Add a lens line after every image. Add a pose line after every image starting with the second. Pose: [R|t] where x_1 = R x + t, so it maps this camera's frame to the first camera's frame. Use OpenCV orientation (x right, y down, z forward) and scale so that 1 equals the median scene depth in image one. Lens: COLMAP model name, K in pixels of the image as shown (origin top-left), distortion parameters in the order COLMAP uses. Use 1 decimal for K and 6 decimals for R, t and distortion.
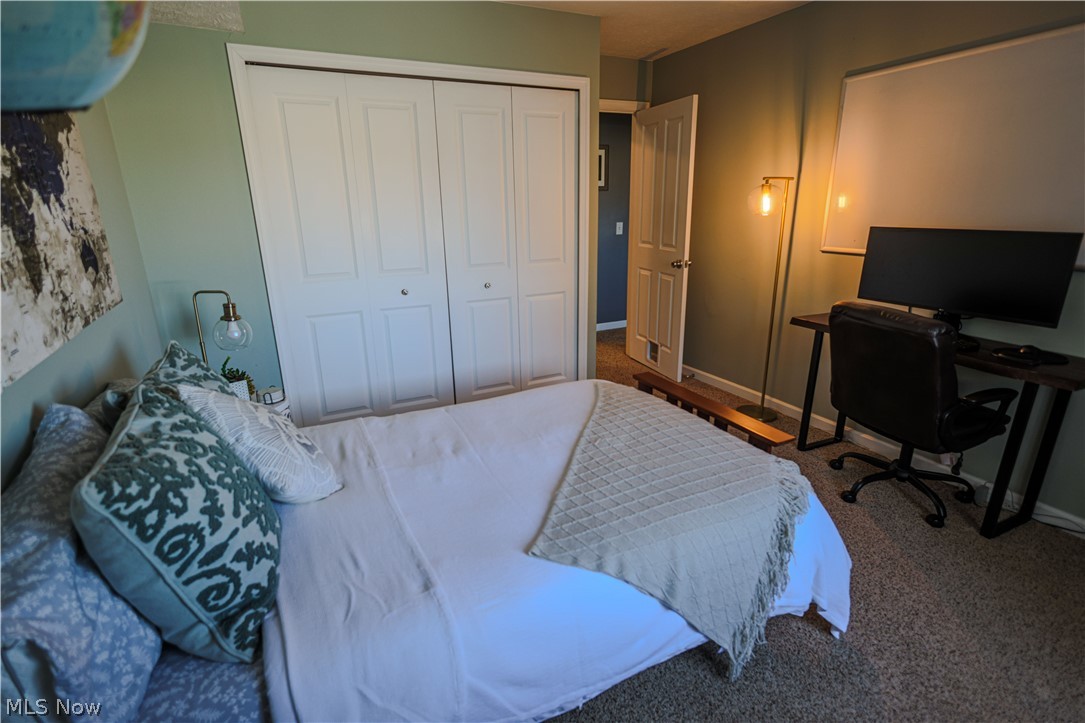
lens RADIAL K [[531.5, 0, 544.2], [0, 531.5, 366.0], [0, 0, 1]] dist [0.003280, 0.001117]
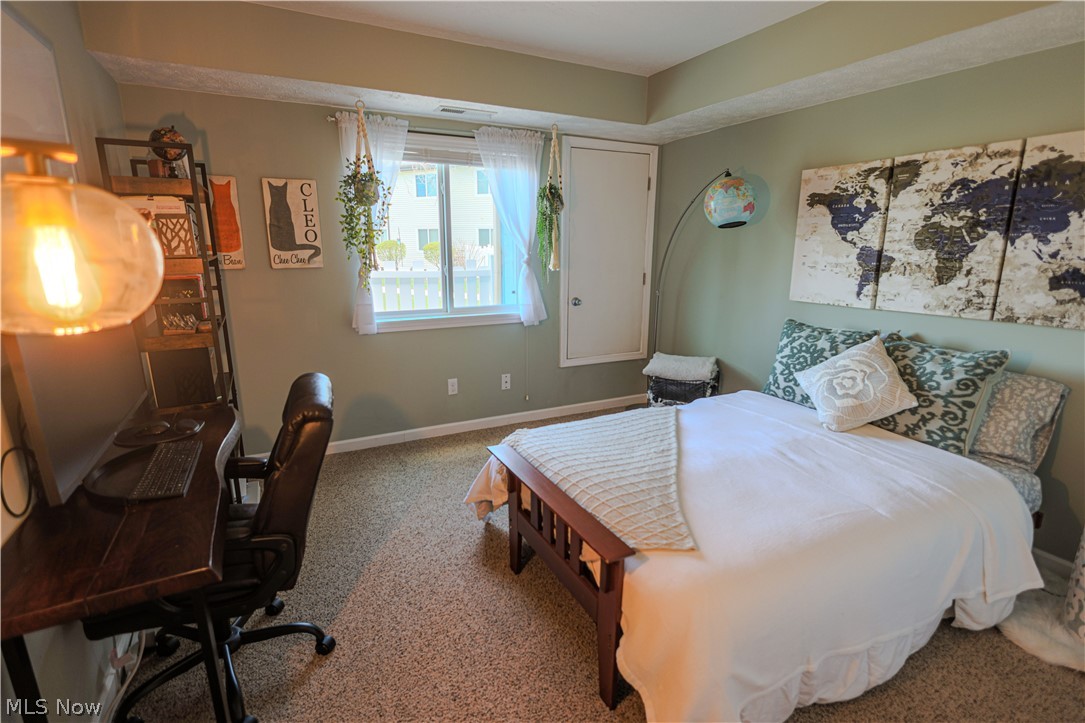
lens RADIAL K [[531.5, 0, 545.9], [0, 531.5, 364.8], [0, 0, 1]] dist [0.003280, 0.001117]
pose [[-0.999808, 0.009785, -0.016981, 0.421816], [-0.000172, 0.862046, 0.506830, -0.684999], [0.019598, 0.506736, -0.861879, 2.200133]]
